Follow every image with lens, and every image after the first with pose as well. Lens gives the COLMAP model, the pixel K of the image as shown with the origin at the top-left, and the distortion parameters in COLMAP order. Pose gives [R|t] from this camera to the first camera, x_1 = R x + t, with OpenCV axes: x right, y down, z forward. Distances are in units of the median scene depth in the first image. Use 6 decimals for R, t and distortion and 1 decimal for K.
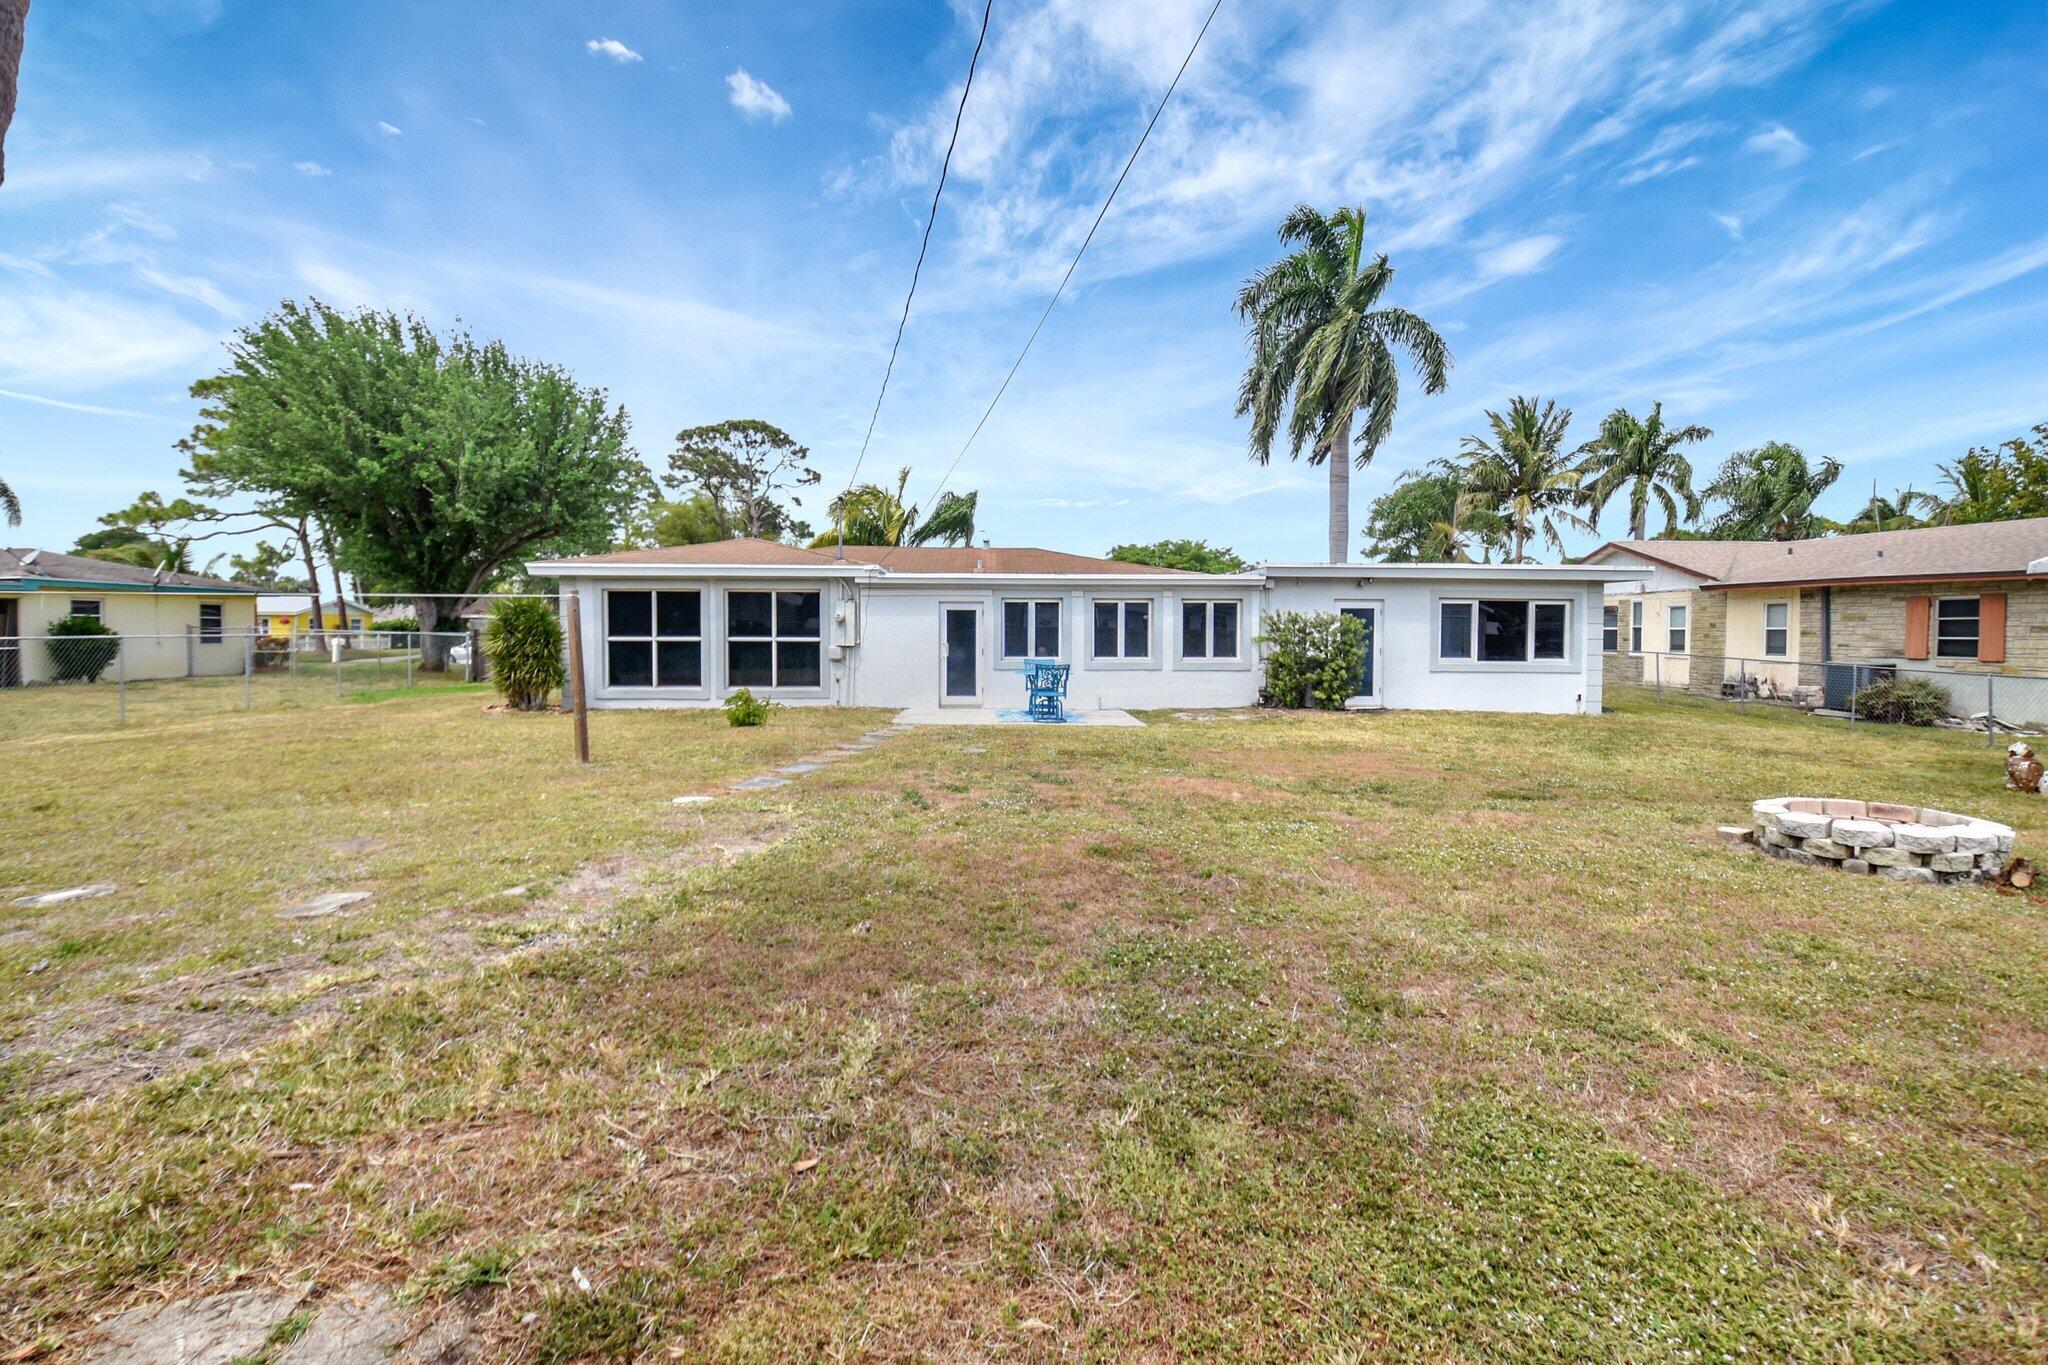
lens RADIAL K [[884.3, 0, 1012.6], [0, 884.3, 669.6], [0, 0, 1]] dist [0.000885, -0.000194]
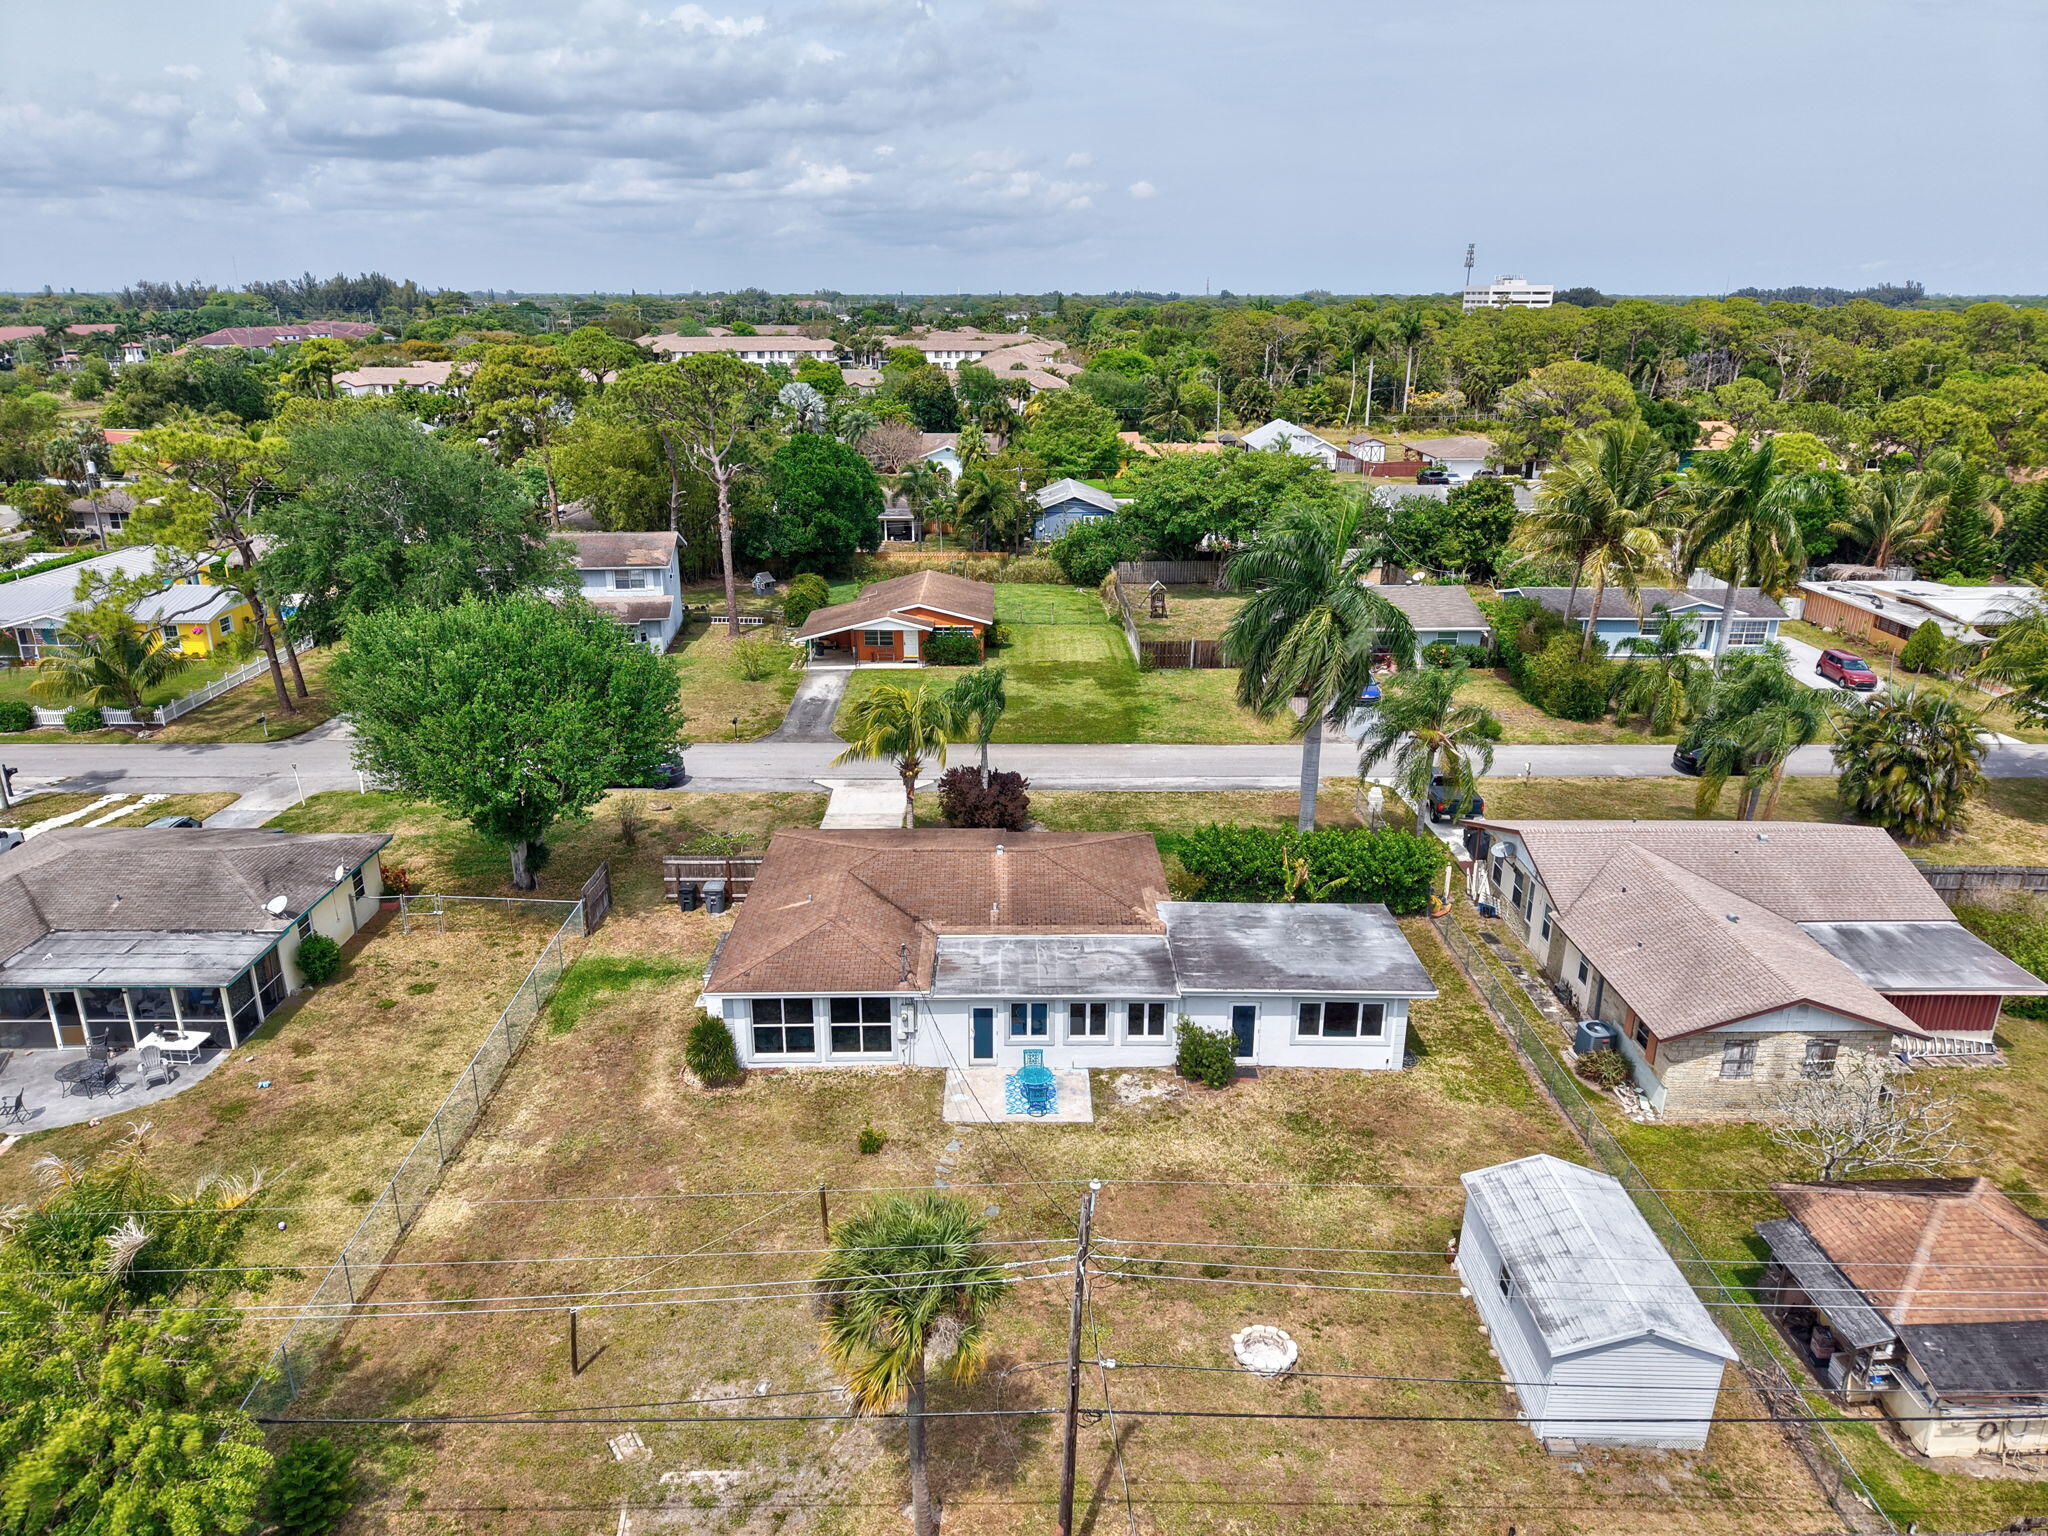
lens RADIAL K [[1369.8, 0, 1018.7], [0, 1369.8, 763.9], [0, 0, 1]] dist [0.019478, -0.016370]
pose [[0.999951, 0.001832, -0.009742, 0.025936], [0.001103, 0.956102, 0.293033, -1.161155], [0.009851, -0.293029, 0.956053, -1.132084]]
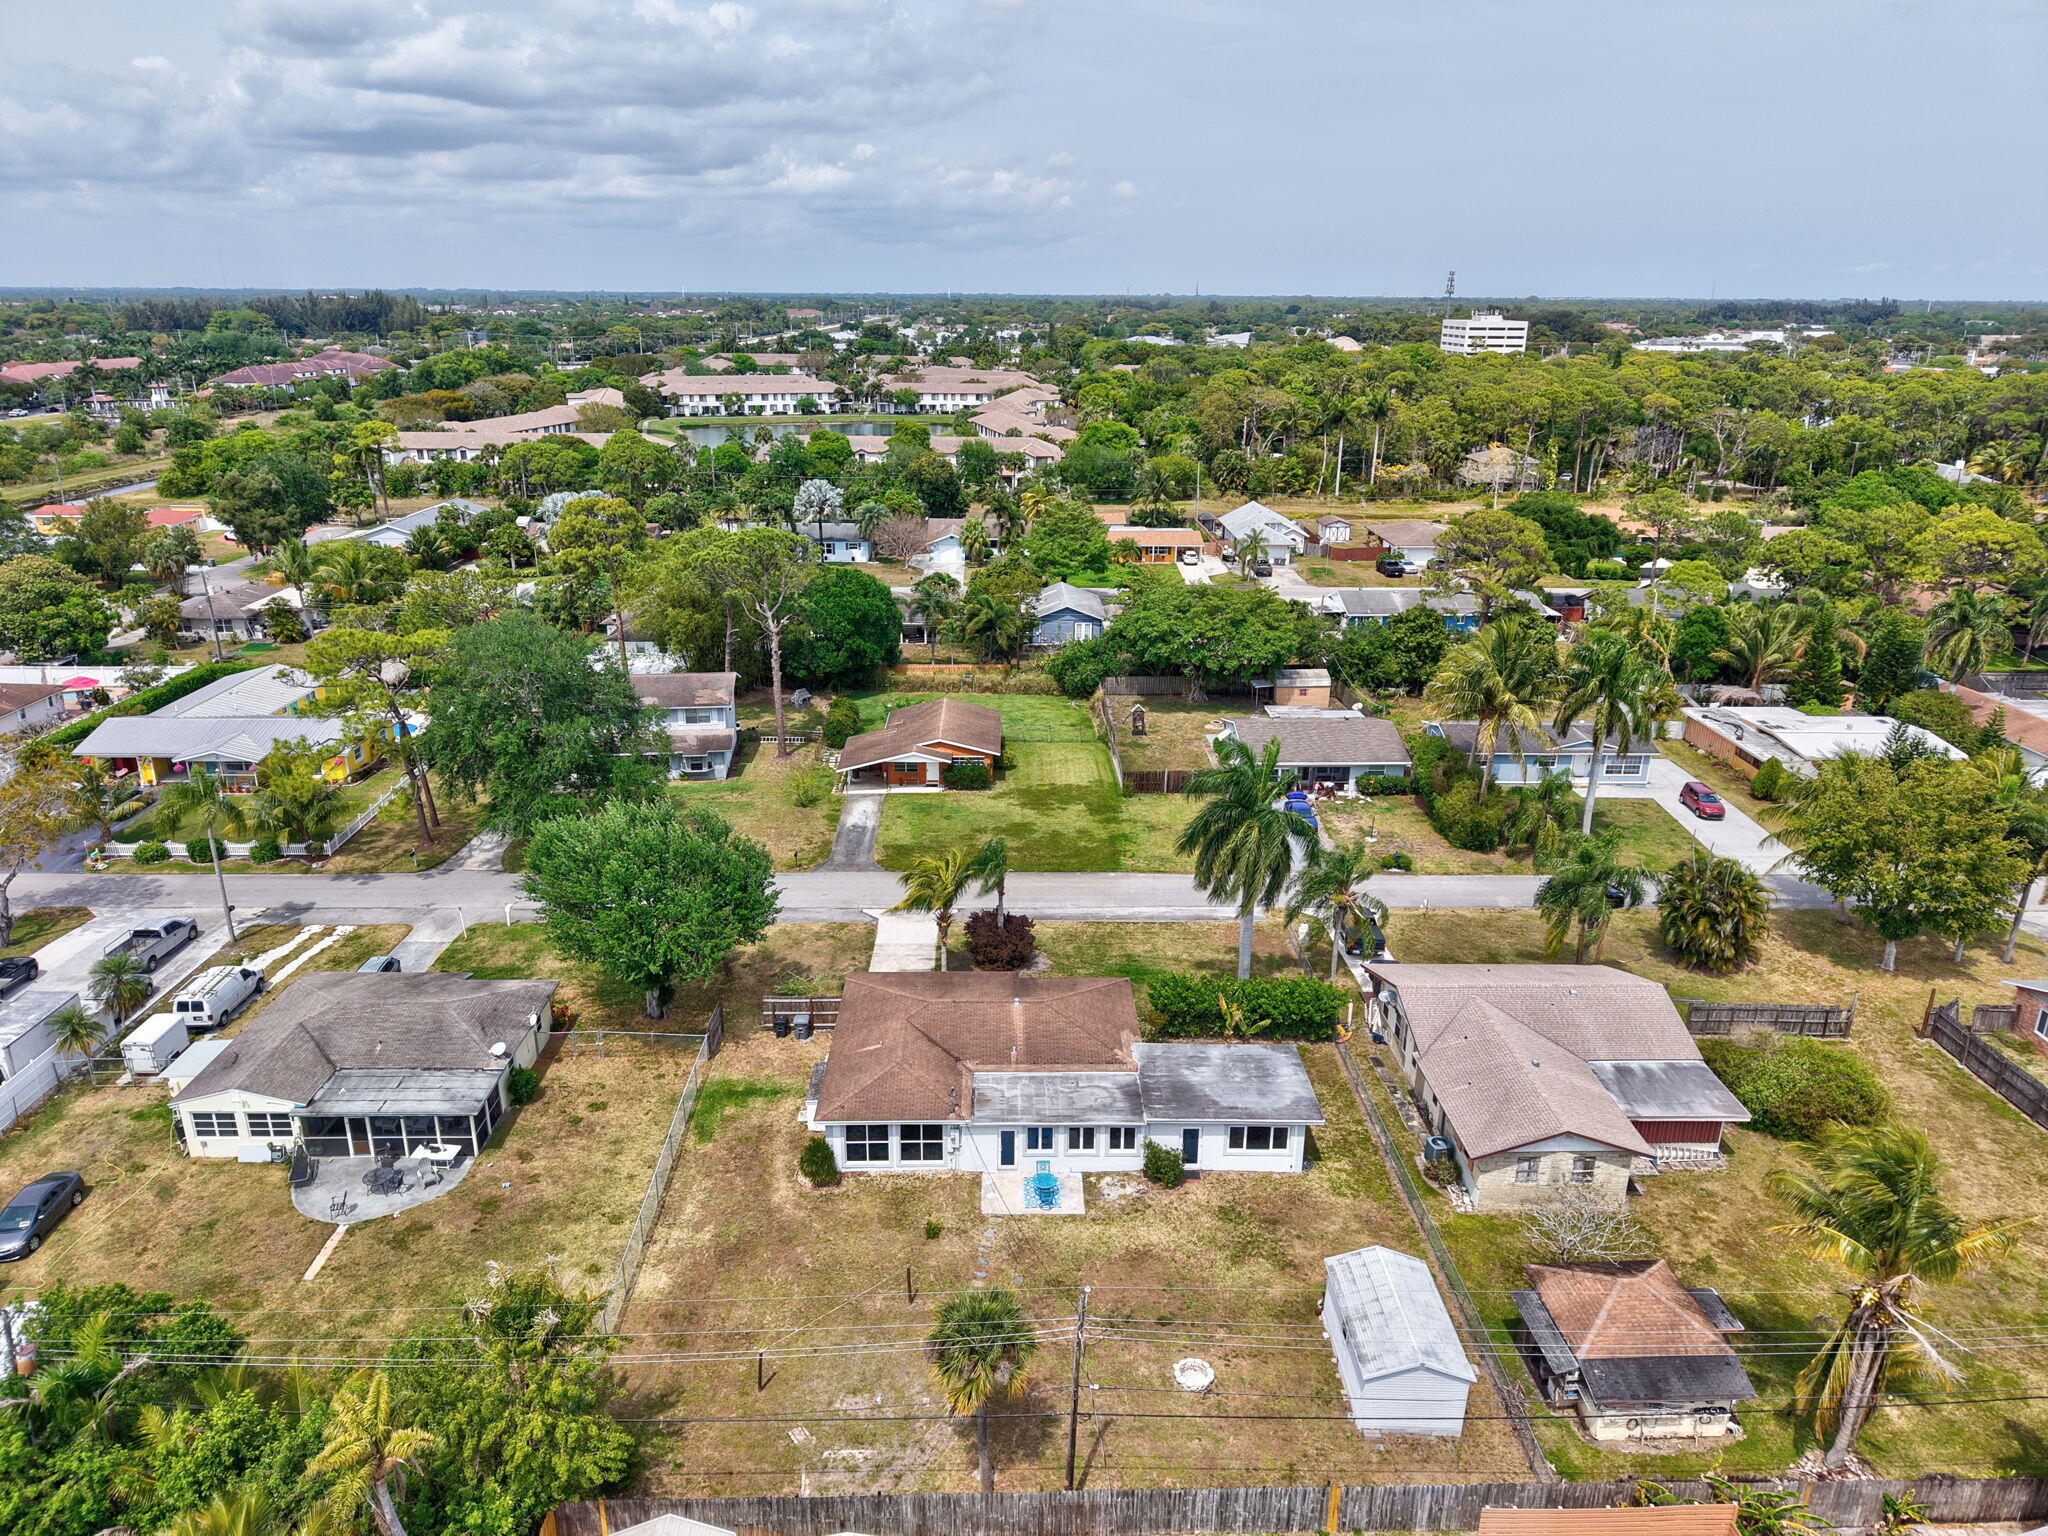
lens RADIAL K [[1369.8, 0, 1021.3], [0, 1369.8, 766.9], [0, 0, 1]] dist [0.019478, -0.016370]
pose [[0.999990, 0.004403, 0.000348, -0.030055], [-0.004309, 0.955109, 0.296224, -1.920659], [0.000972, -0.296223, 0.955118, -1.955255]]
